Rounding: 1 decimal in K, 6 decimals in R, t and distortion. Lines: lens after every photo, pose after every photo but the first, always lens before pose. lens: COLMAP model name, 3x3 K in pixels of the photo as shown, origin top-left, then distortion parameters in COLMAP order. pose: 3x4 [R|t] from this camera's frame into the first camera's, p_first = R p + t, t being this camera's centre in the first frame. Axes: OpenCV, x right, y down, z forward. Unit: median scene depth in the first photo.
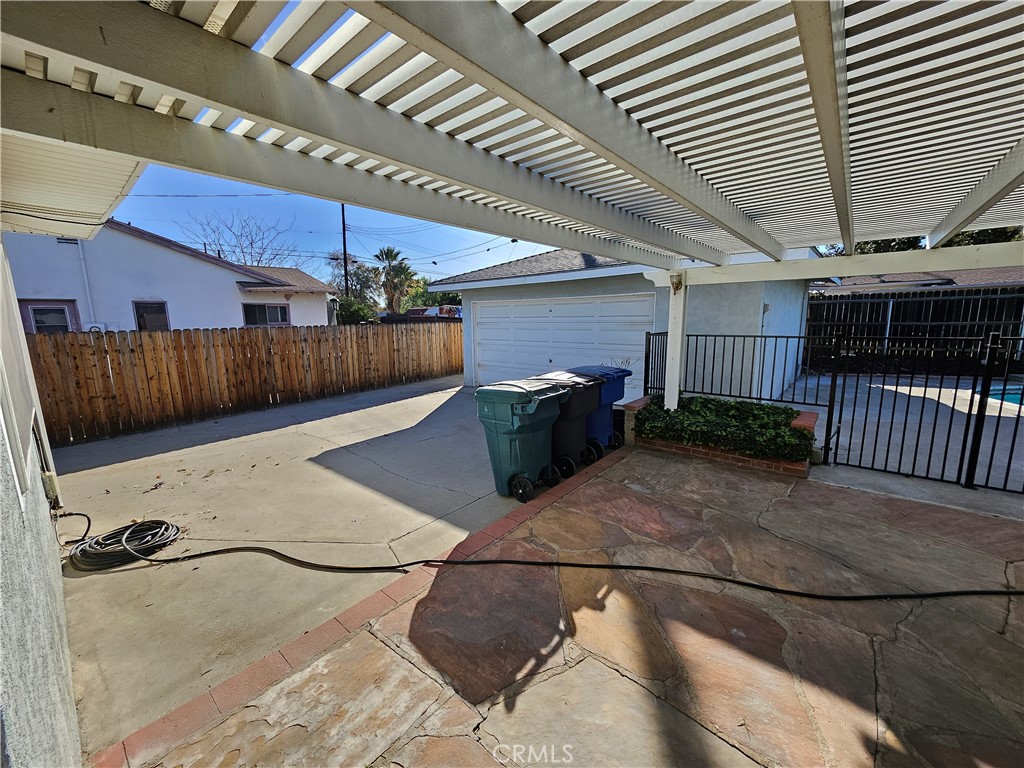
lens RADIAL K [[400.6, 0, 508.8], [0, 400.6, 380.1], [0, 0, 1]] dist [0.004020, -0.001497]
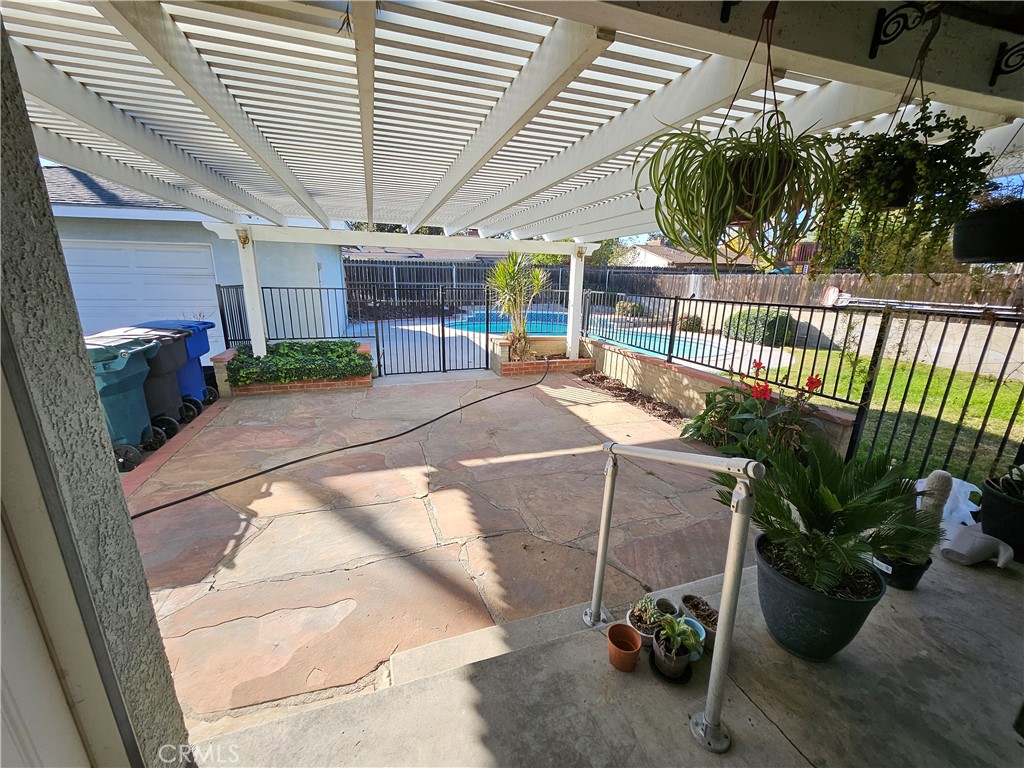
lens RADIAL K [[400.6, 0, 508.5], [0, 400.6, 385.4], [0, 0, 1]] dist [0.004020, -0.001497]
pose [[0.517788, -0.196336, 0.832675, -0.205028], [0.107723, 0.980525, 0.164212, 0.051141], [-0.848700, 0.004672, 0.528855, -0.184397]]
